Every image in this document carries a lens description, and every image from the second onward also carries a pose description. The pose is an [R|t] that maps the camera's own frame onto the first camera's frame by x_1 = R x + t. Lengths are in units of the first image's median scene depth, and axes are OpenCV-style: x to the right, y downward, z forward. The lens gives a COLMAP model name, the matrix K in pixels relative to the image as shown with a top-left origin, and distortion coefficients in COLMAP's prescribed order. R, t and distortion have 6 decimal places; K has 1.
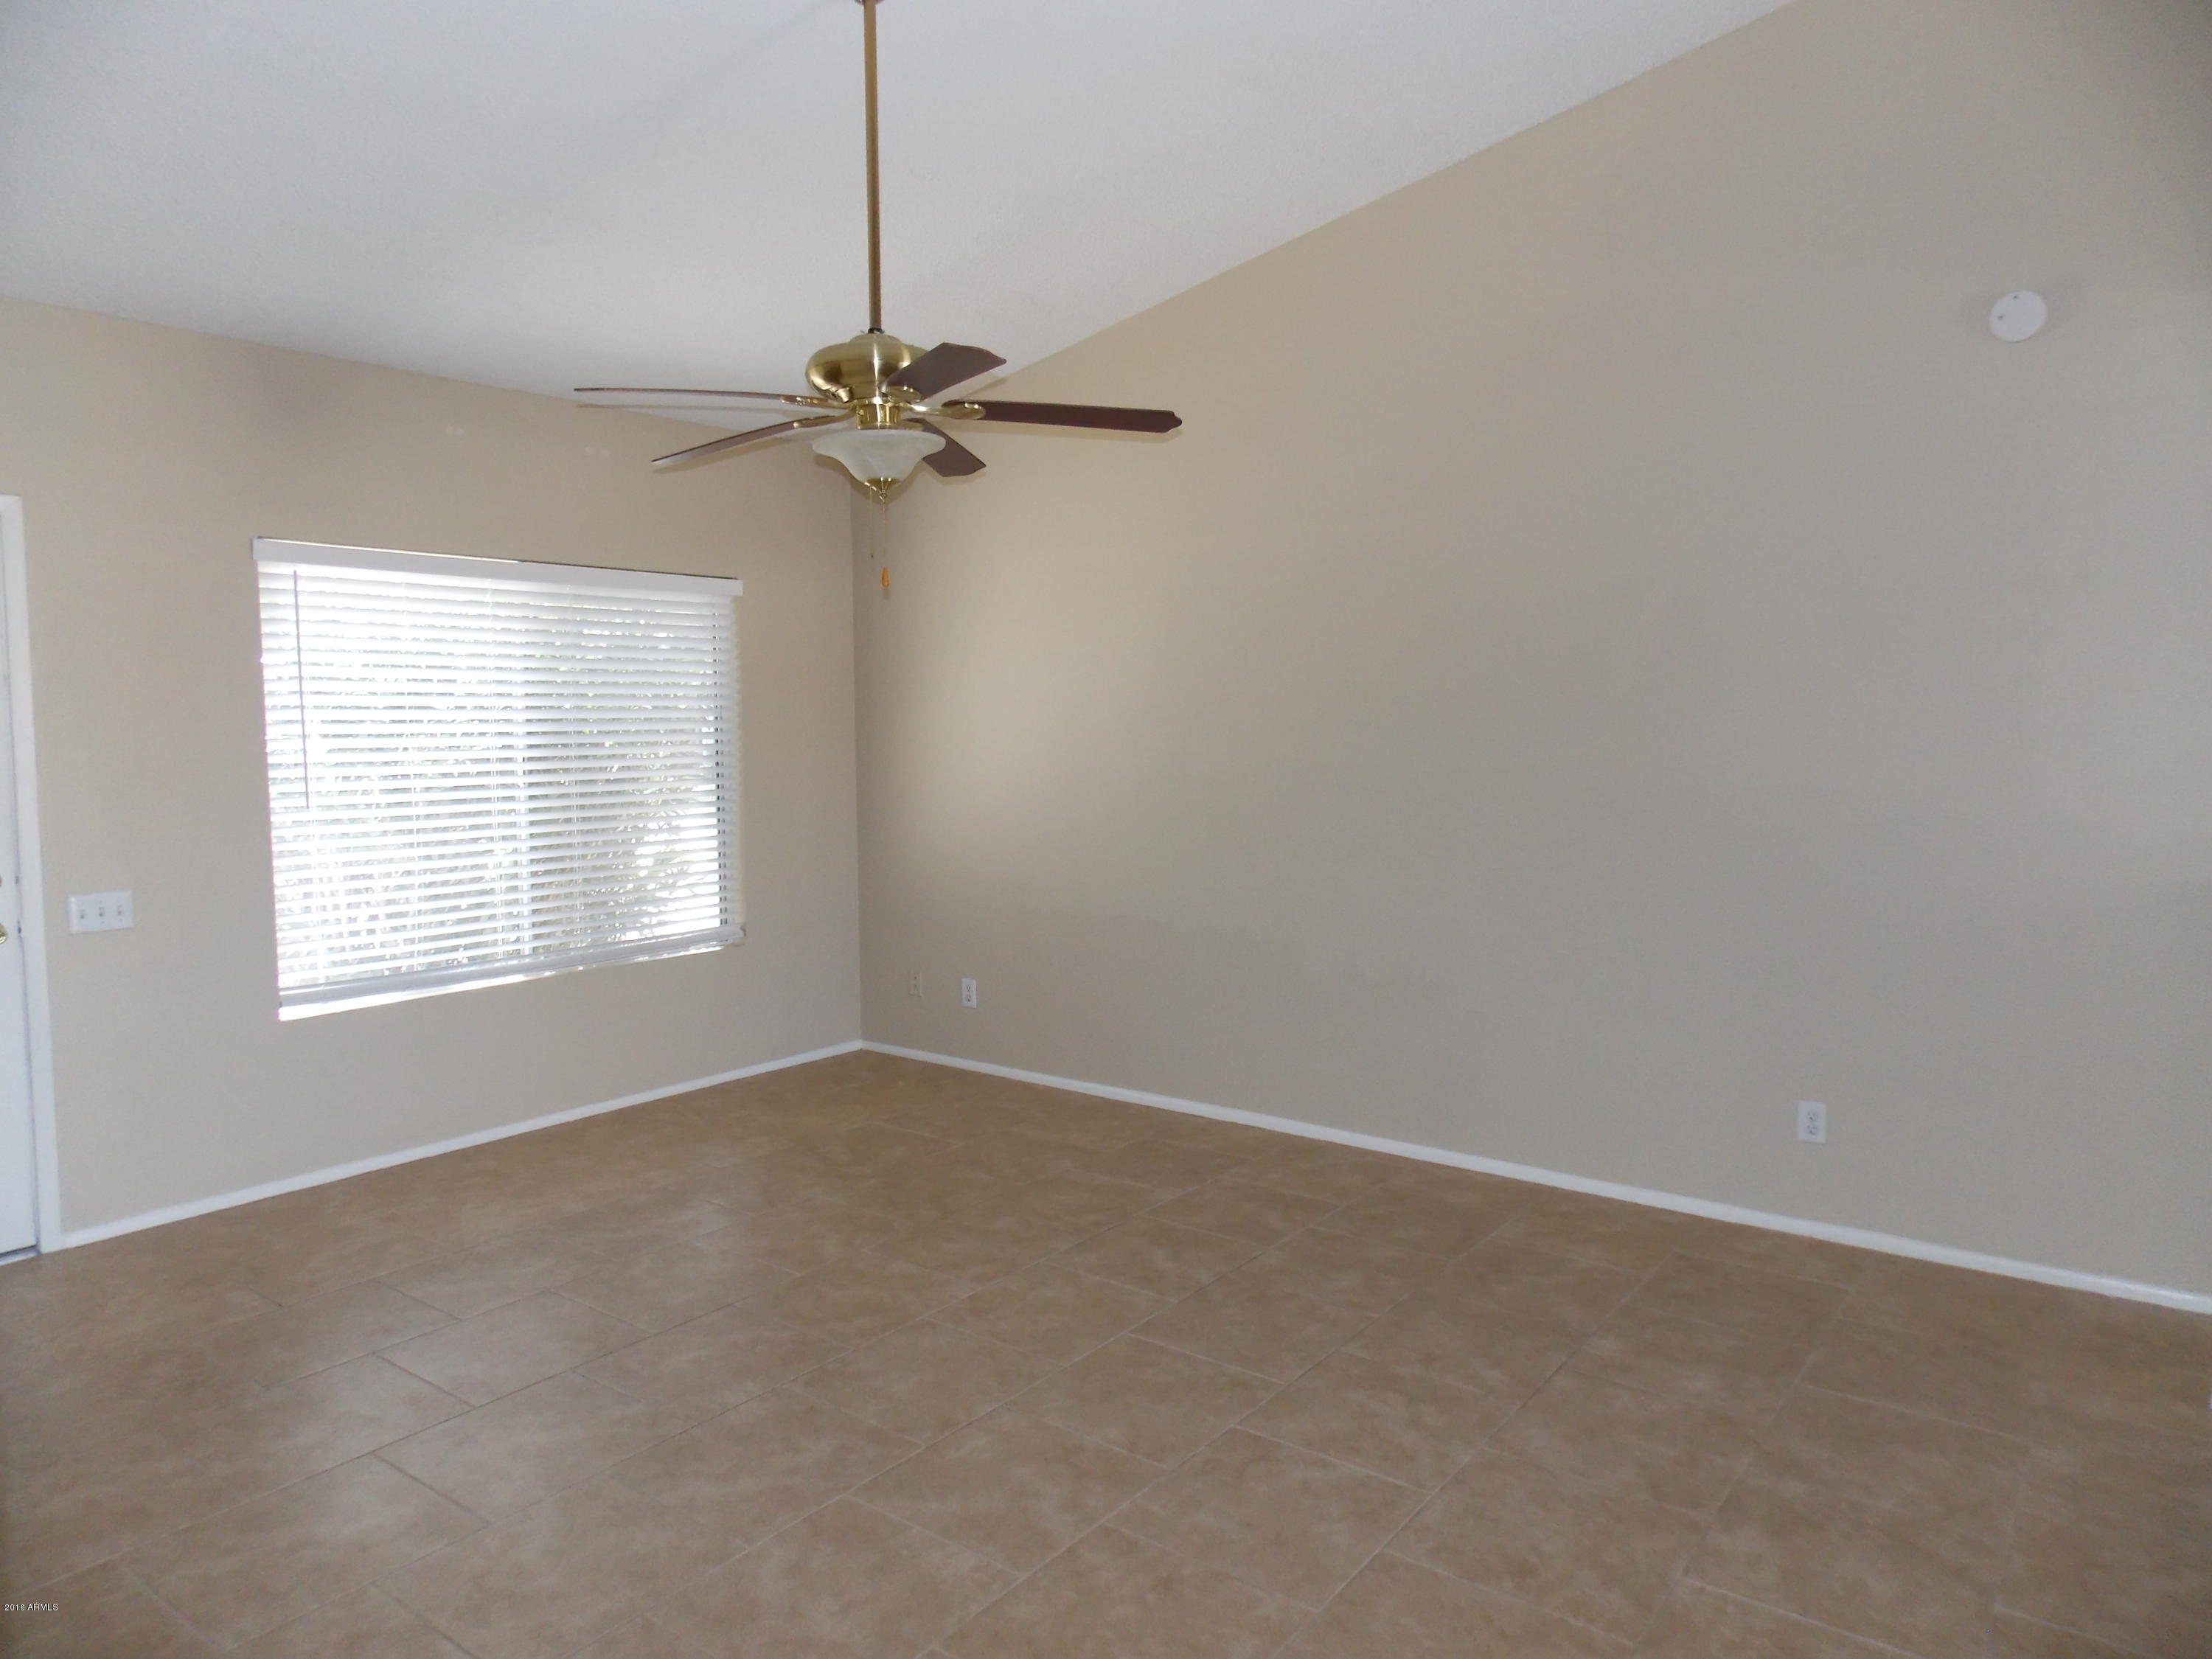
lens RADIAL K [[1462.2, 0, 1121.7], [0, 1462.2, 819.9], [0, 0, 1]] dist [0.004429, -0.002193]
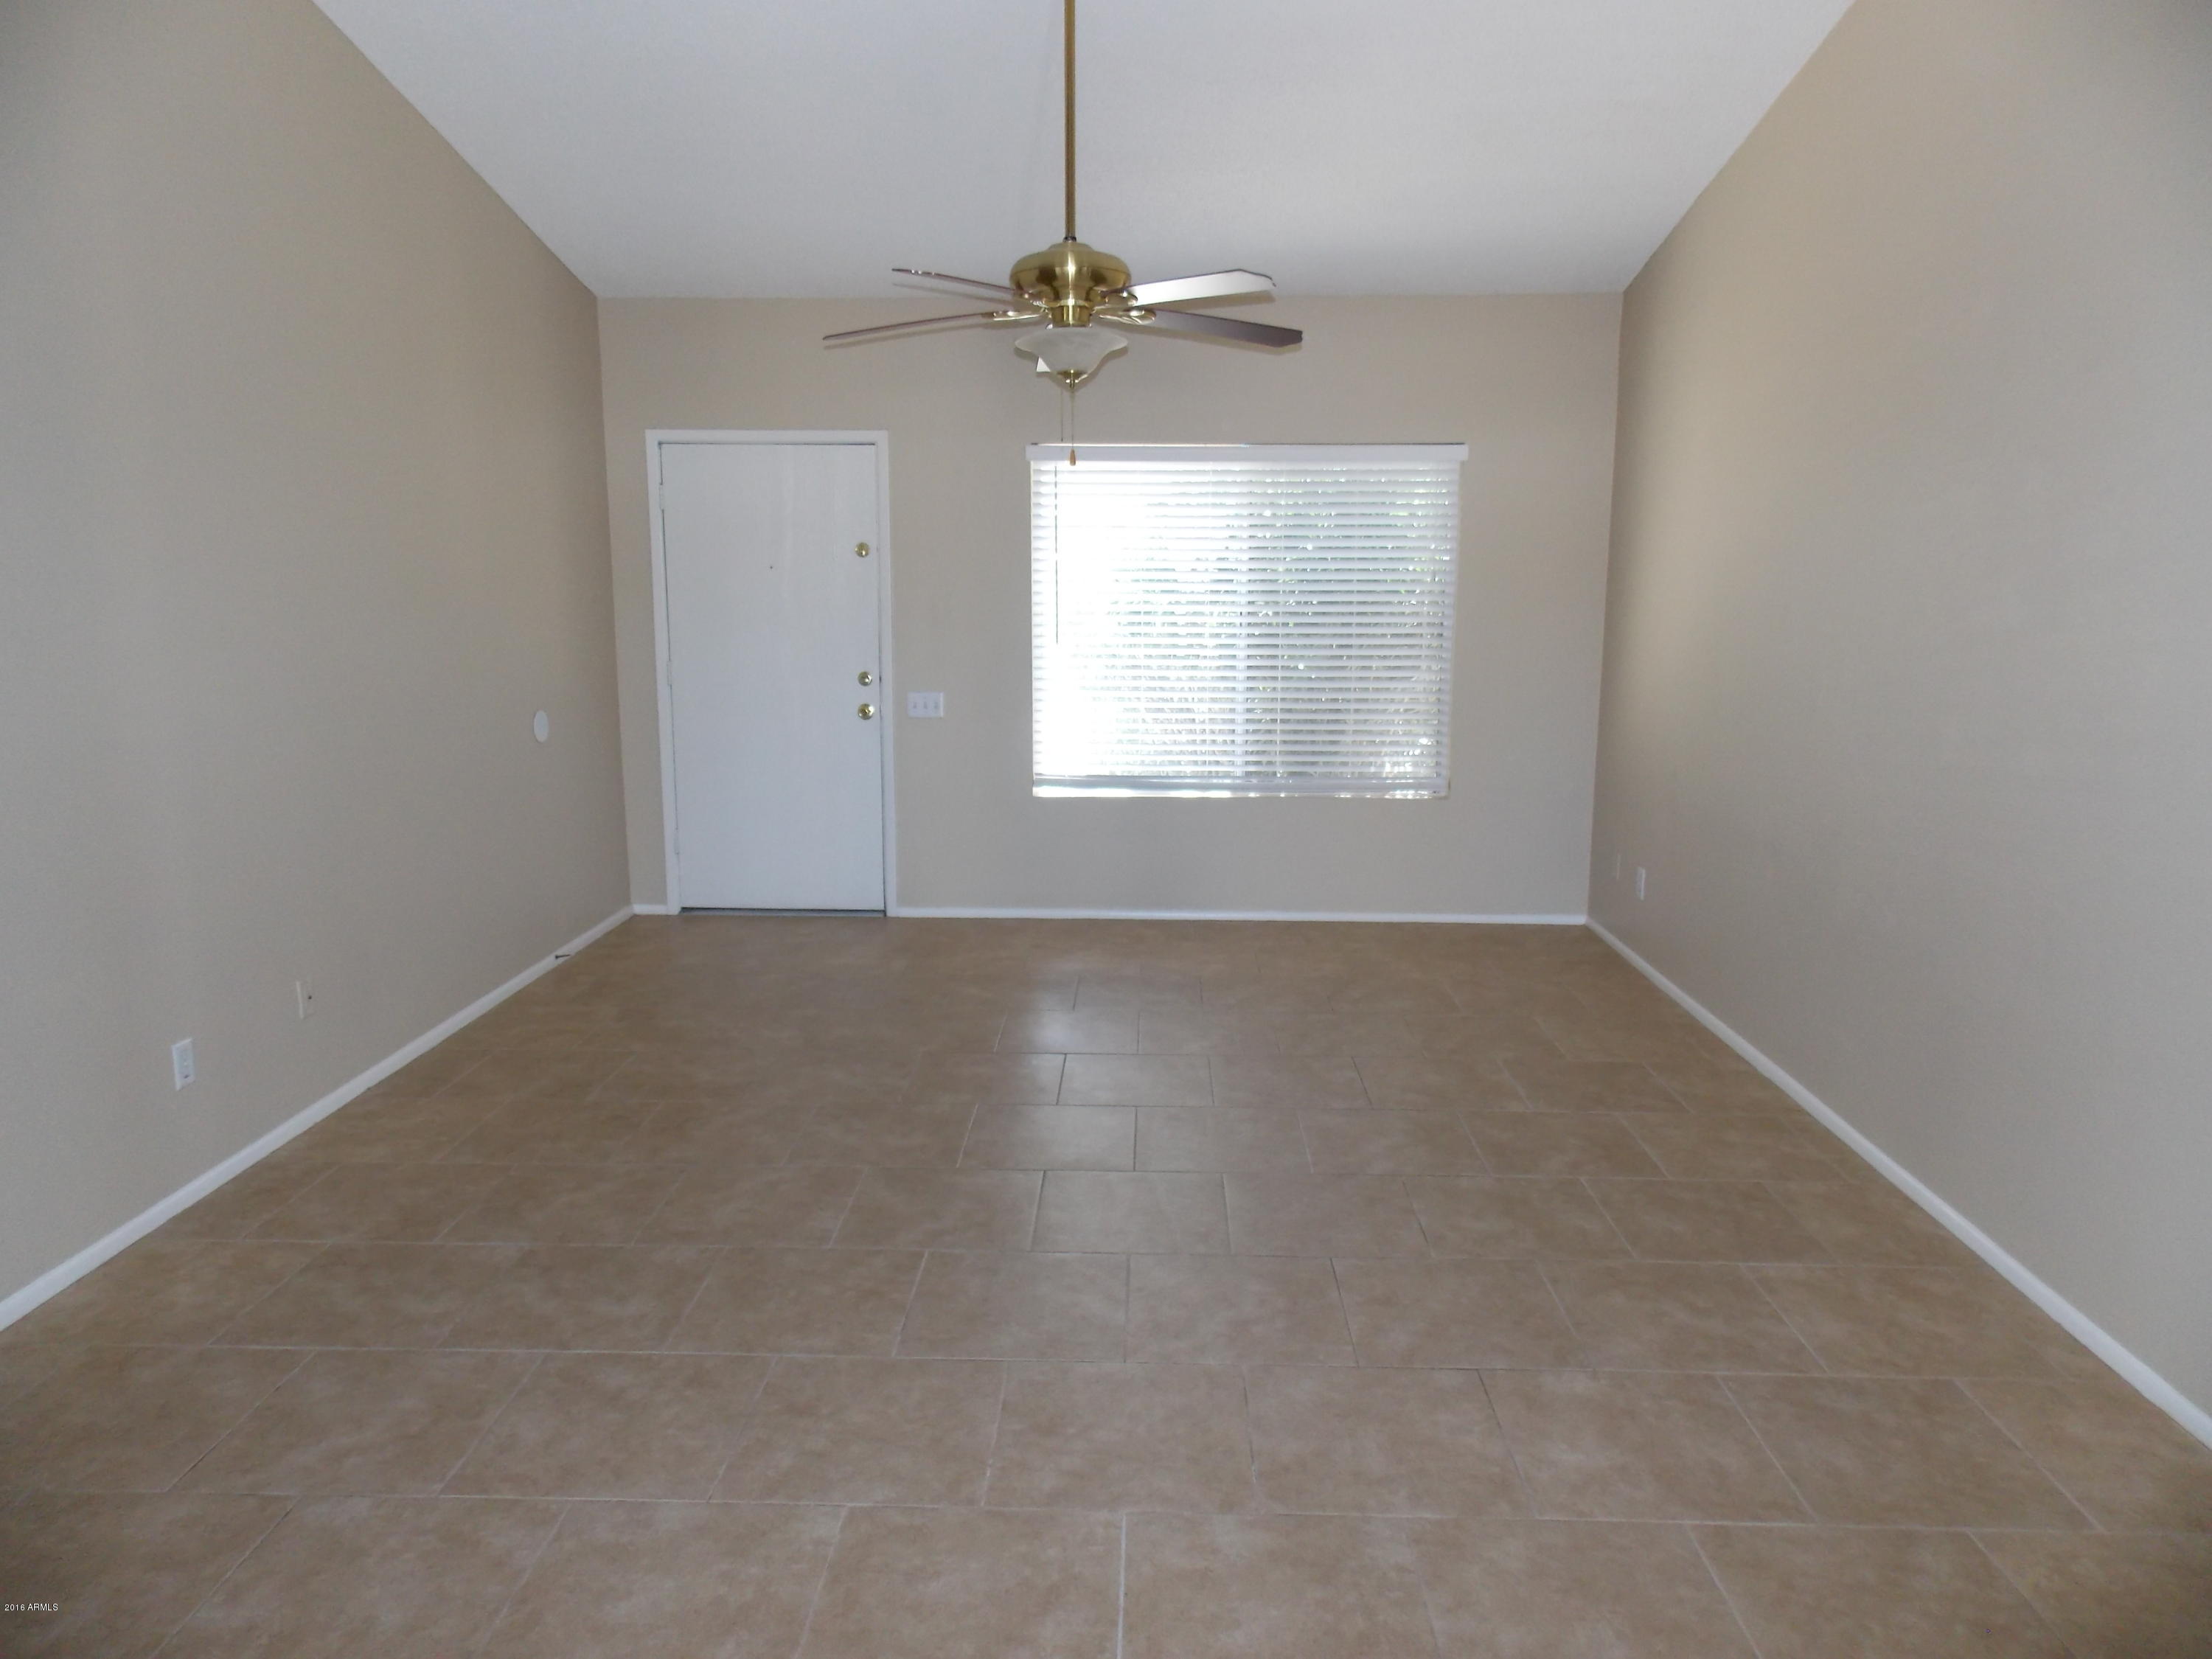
lens RADIAL K [[1462.2, 0, 1115.4], [0, 1462.2, 827.5], [0, 0, 1]] dist [0.004429, -0.002193]
pose [[0.571934, 0.147270, -0.806972, 0.648932], [-0.065949, 0.988823, 0.133716, -0.026816], [0.817644, -0.023258, 0.575254, 0.279633]]
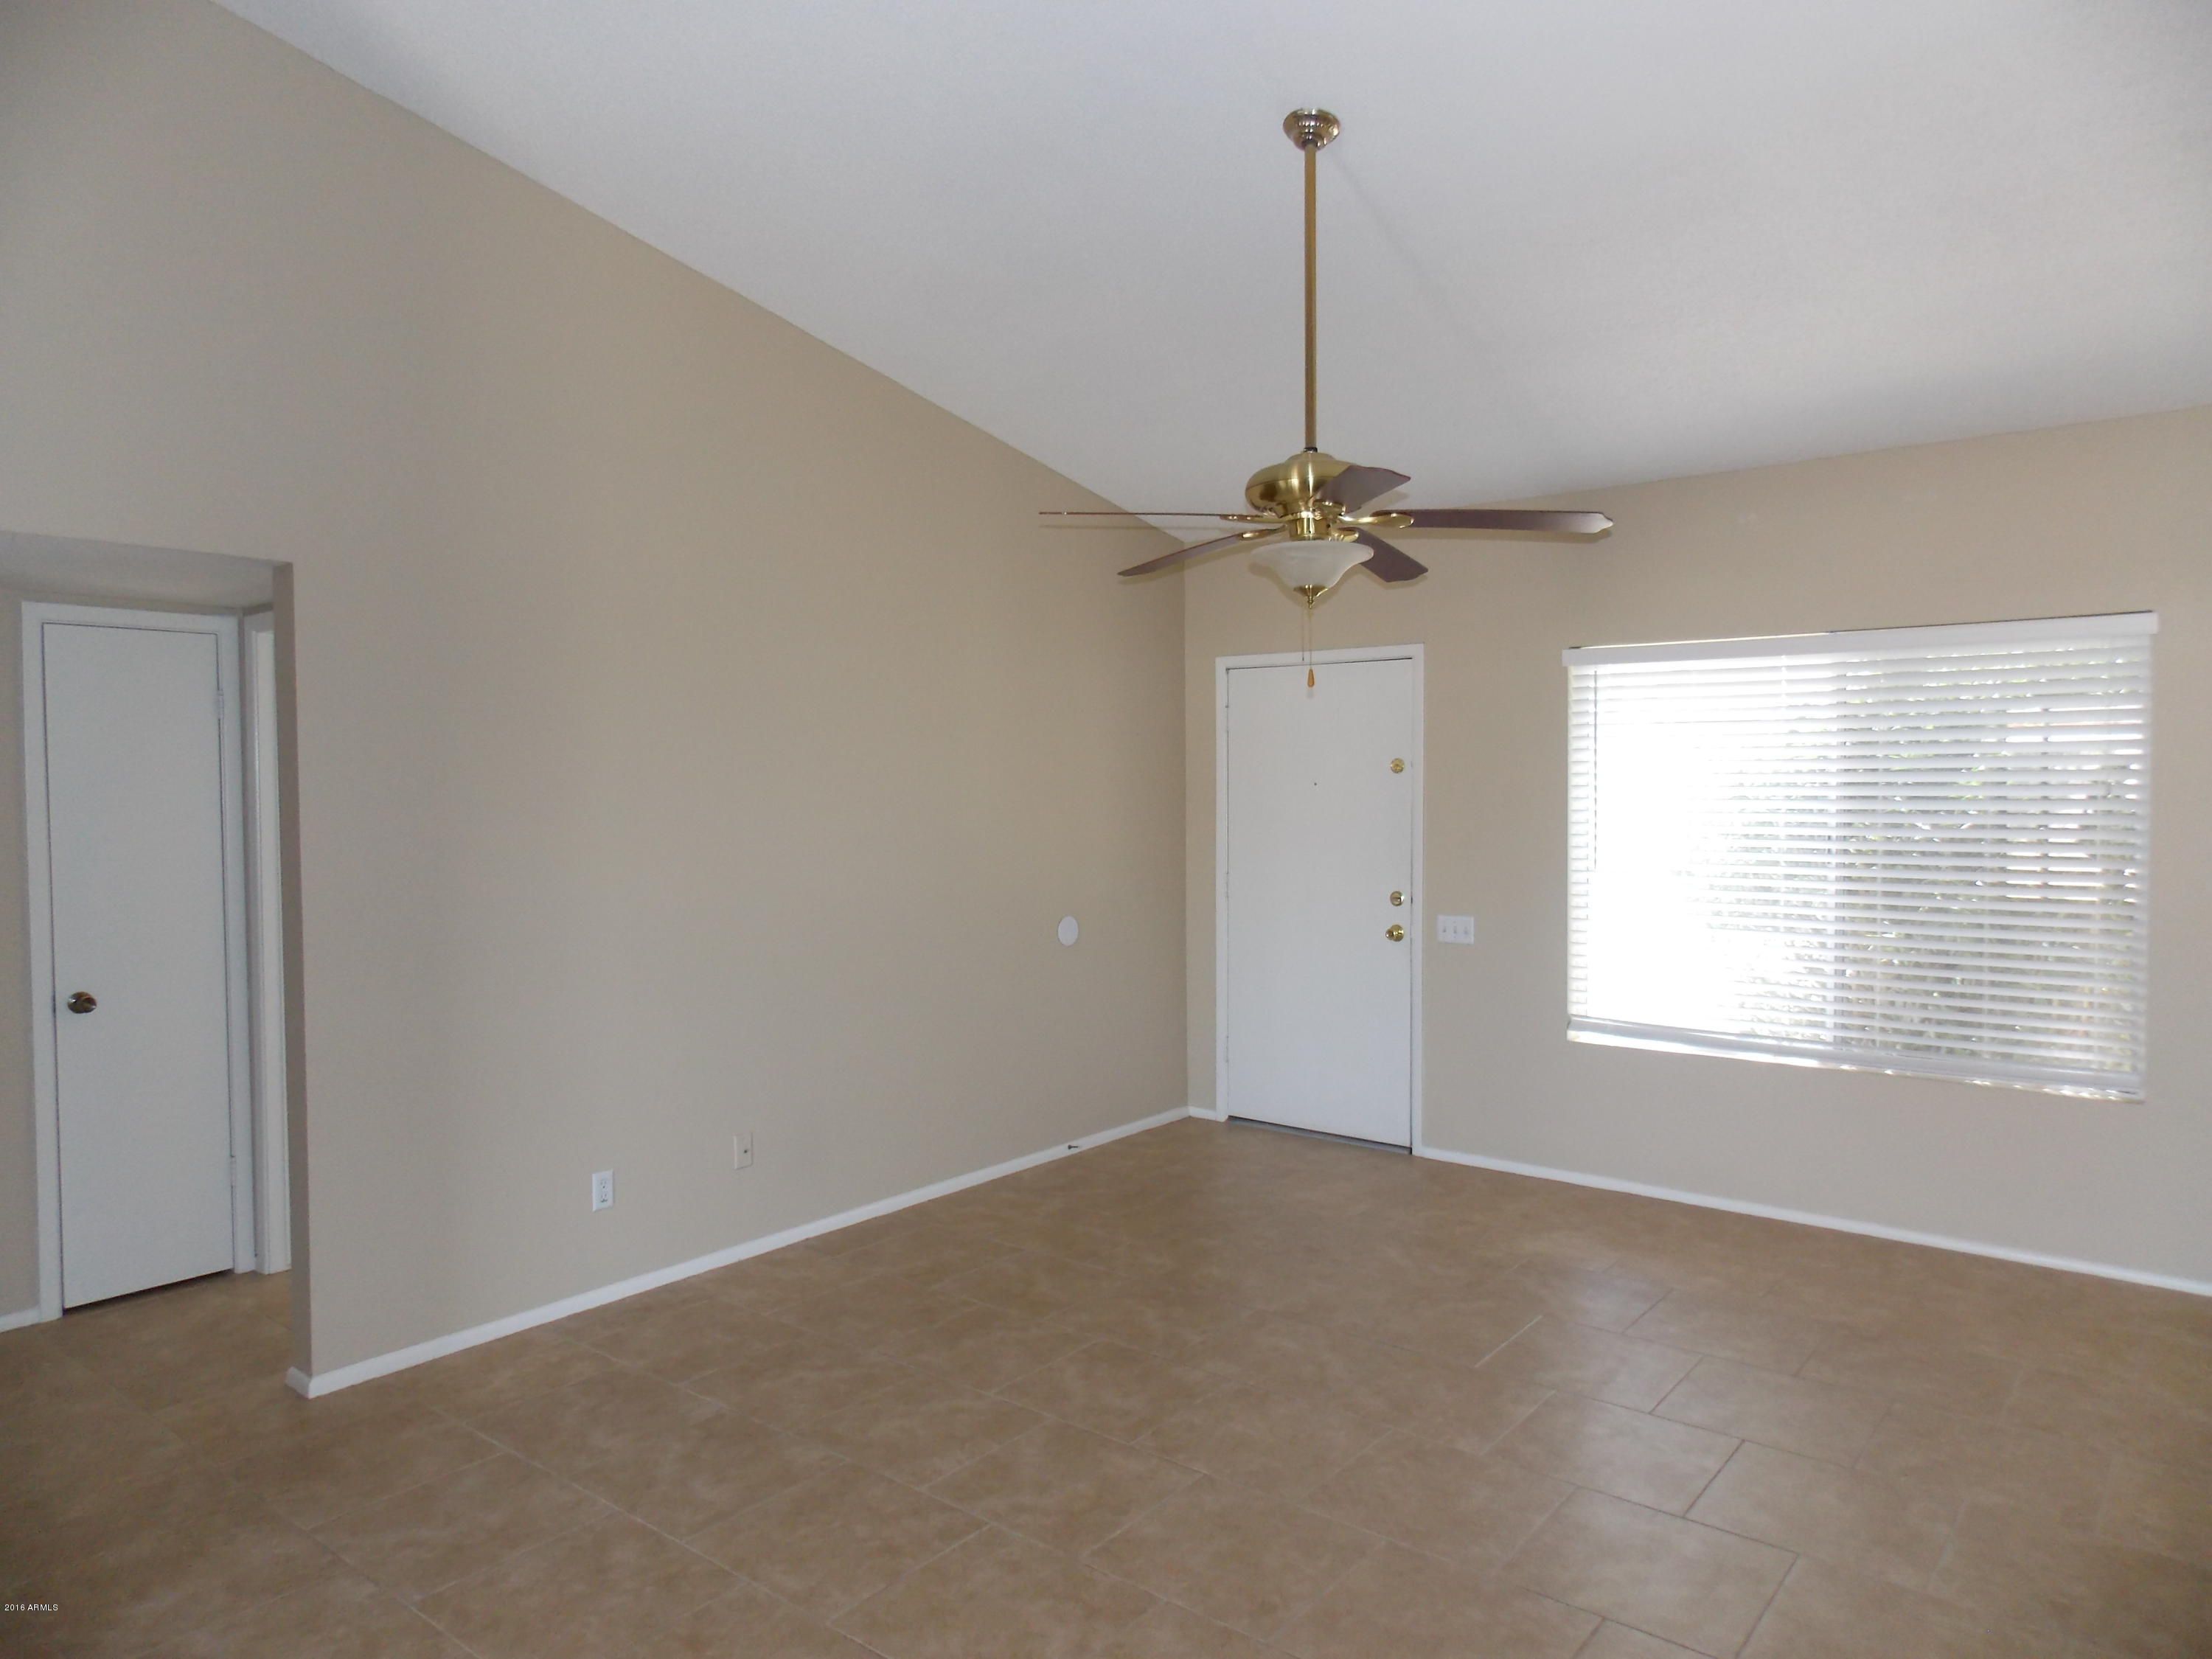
lens RADIAL K [[1462.2, 0, 1111.6], [0, 1462.2, 826.6], [0, 0, 1]] dist [0.004429, -0.002193]
pose [[-0.044527, 0.041166, -0.998160, 0.705223], [-0.065610, 0.996873, 0.044039, -0.074876], [0.996851, 0.067450, -0.041687, 0.710031]]
